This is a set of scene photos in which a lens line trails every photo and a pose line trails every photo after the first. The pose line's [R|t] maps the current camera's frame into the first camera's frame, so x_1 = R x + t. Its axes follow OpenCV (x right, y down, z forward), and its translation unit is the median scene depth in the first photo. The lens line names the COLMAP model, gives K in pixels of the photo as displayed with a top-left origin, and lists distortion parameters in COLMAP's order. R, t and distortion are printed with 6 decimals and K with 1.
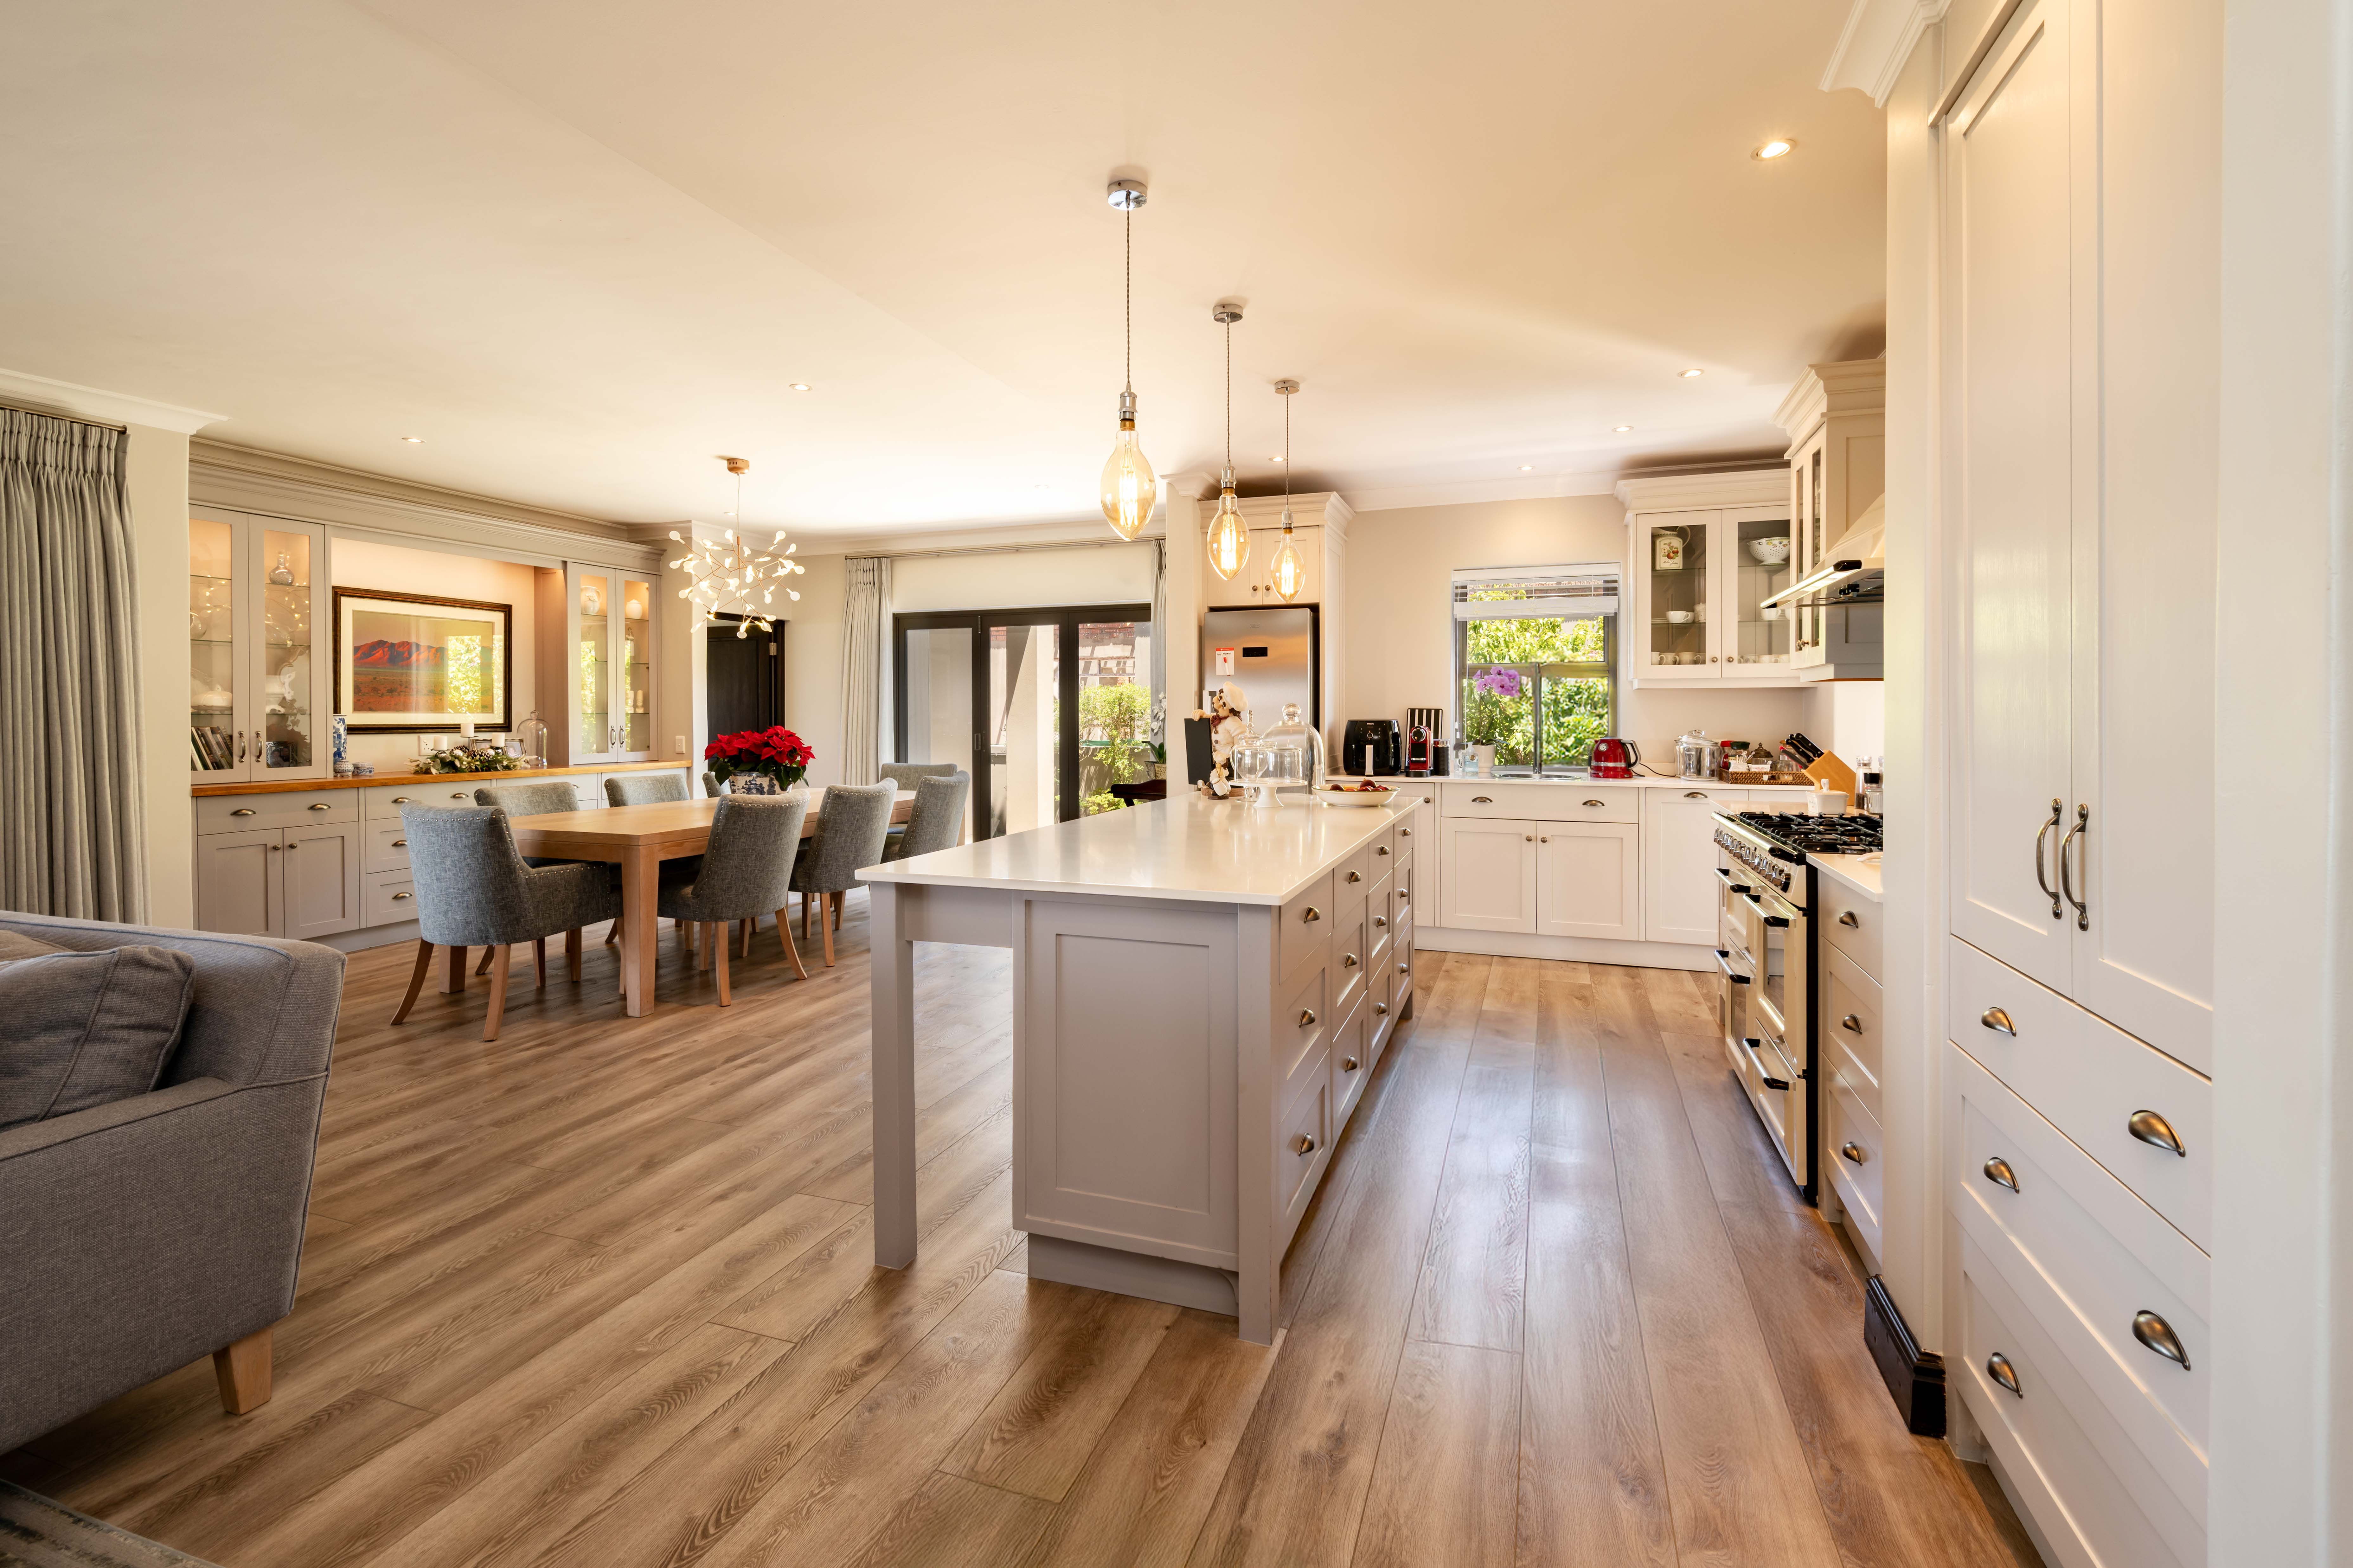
lens RADIAL K [[1038.2, 0, 1190.5], [0, 1038.2, 725.3], [0, 0, 1]] dist [0.000919, 0.000025]
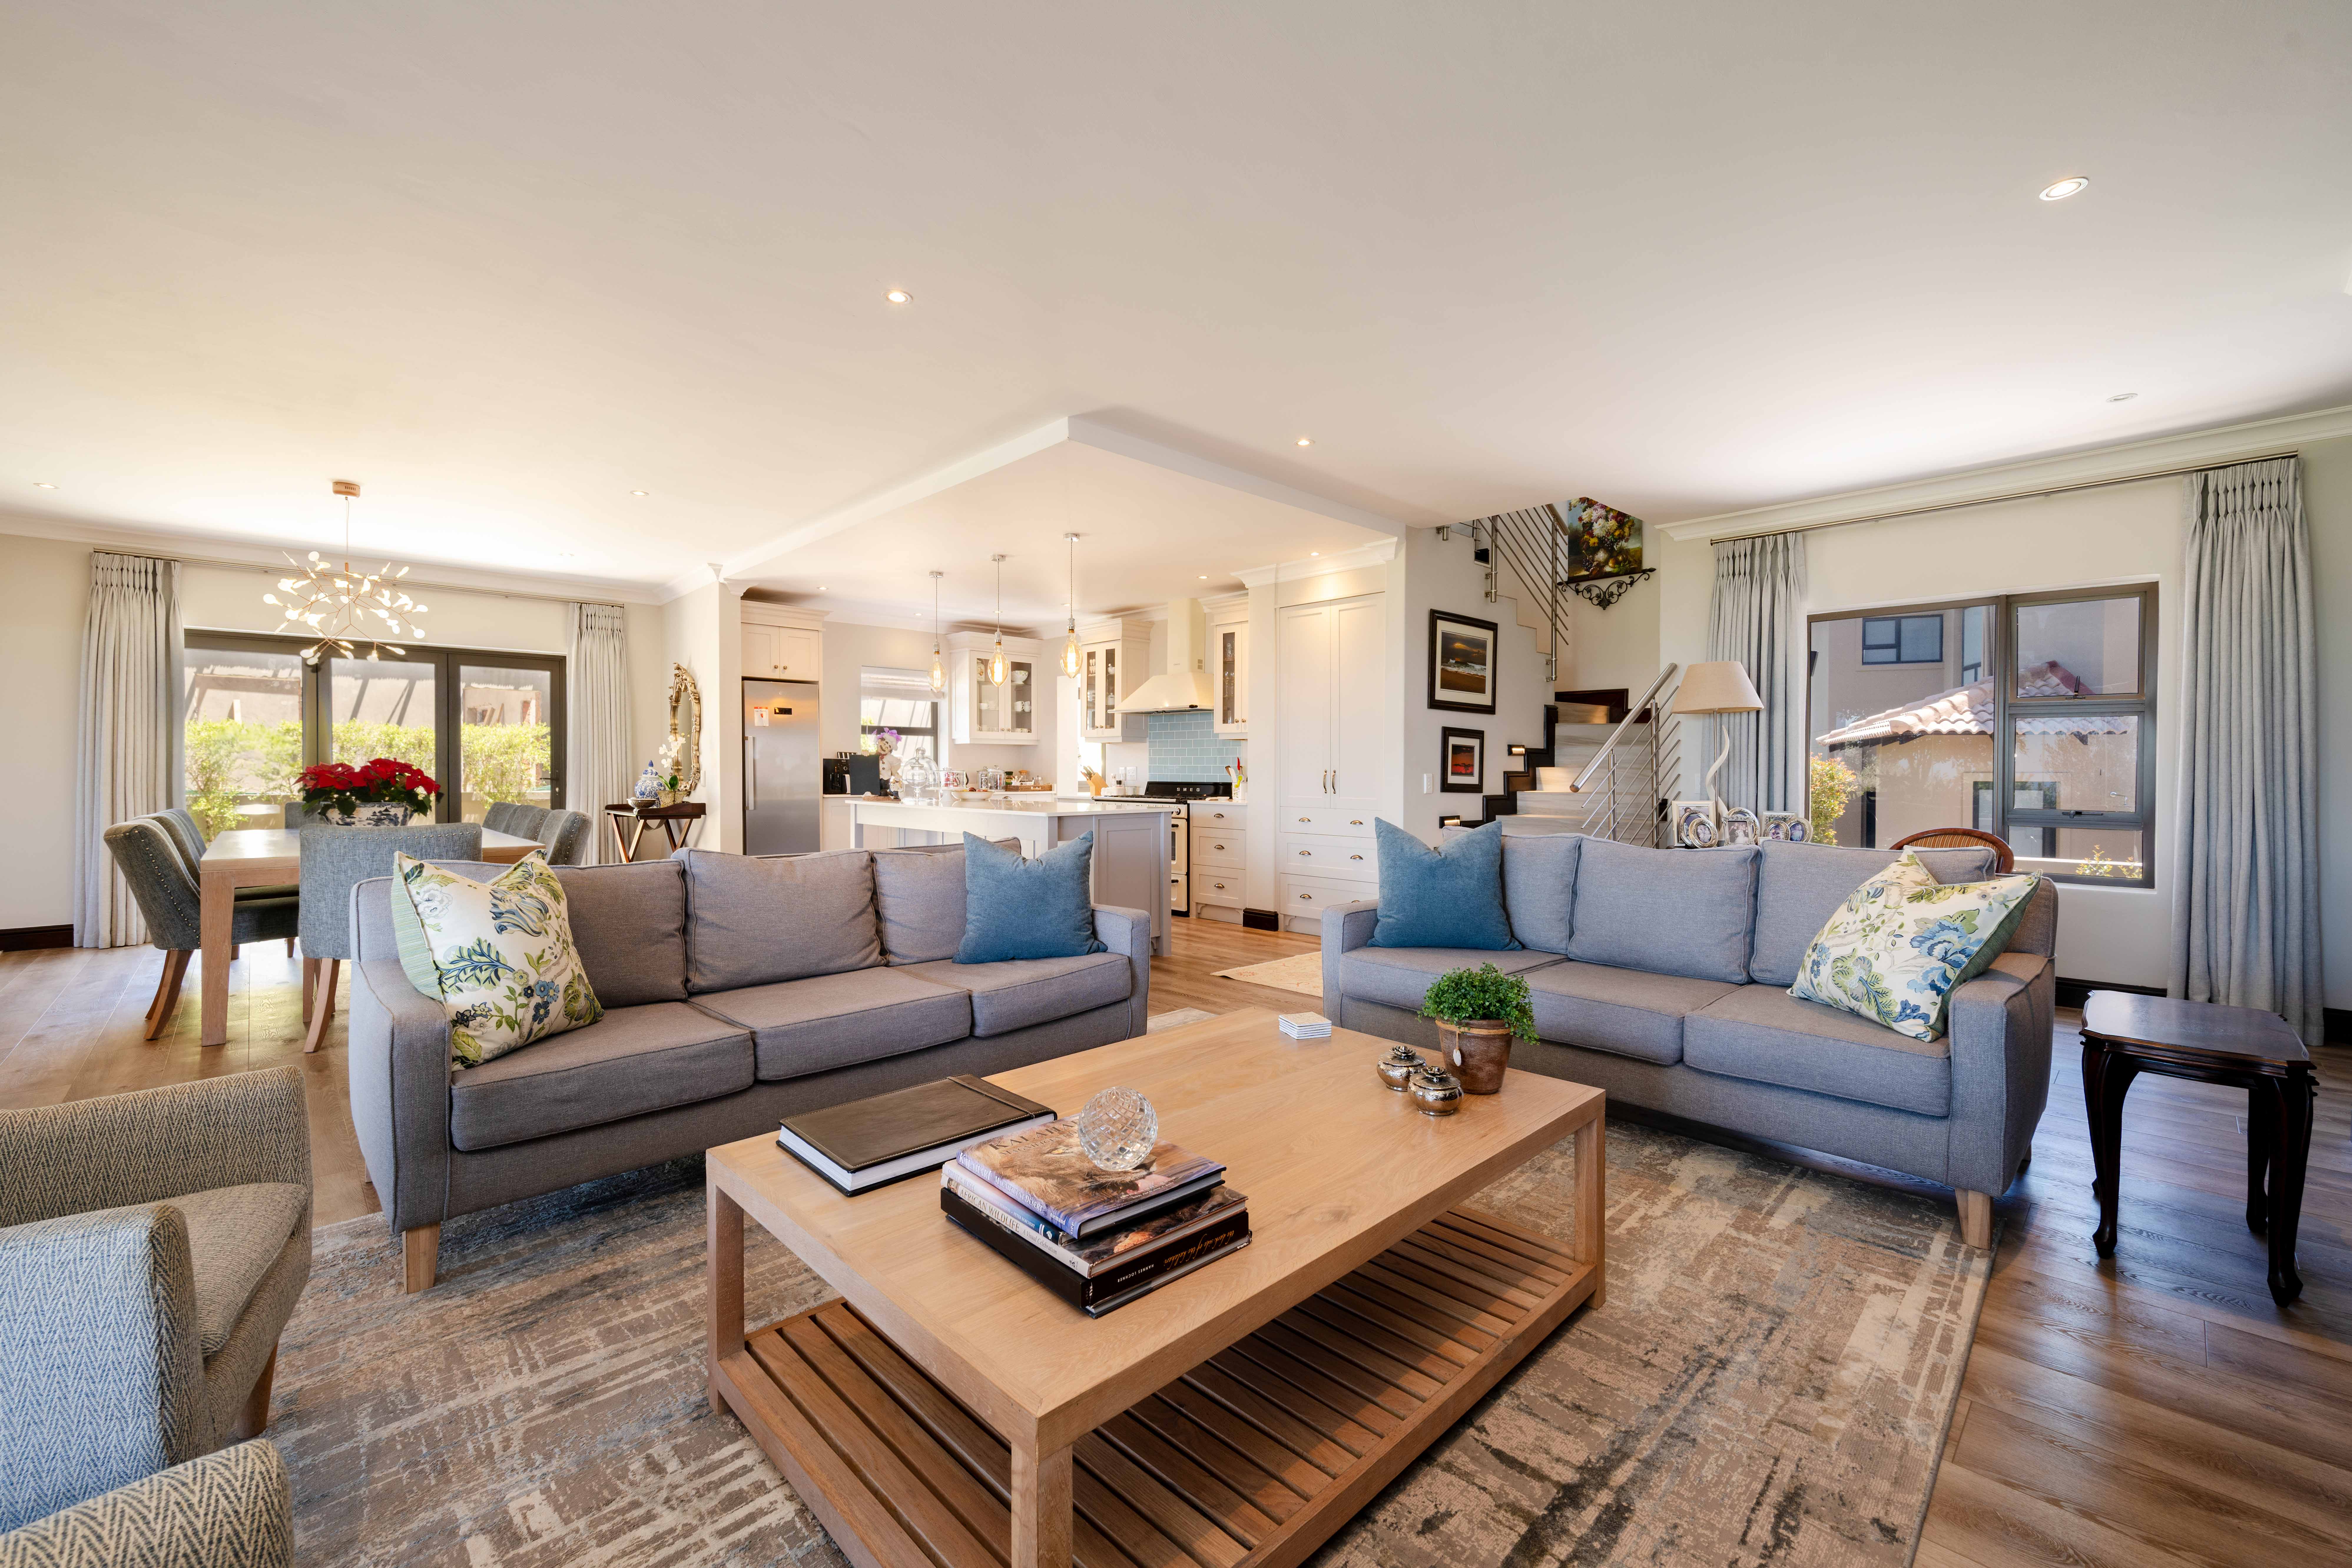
lens RADIAL K [[947.2, 0, 1174.8], [0, 947.2, 774.1], [0, 0, 1]] dist [-0.000355, -0.000011]
pose [[0.441402, -0.001919, 0.897308, -0.900192], [0.005791, 0.999983, -0.000710, 0.022053], [-0.897291, 0.005510, 0.441405, -0.089024]]
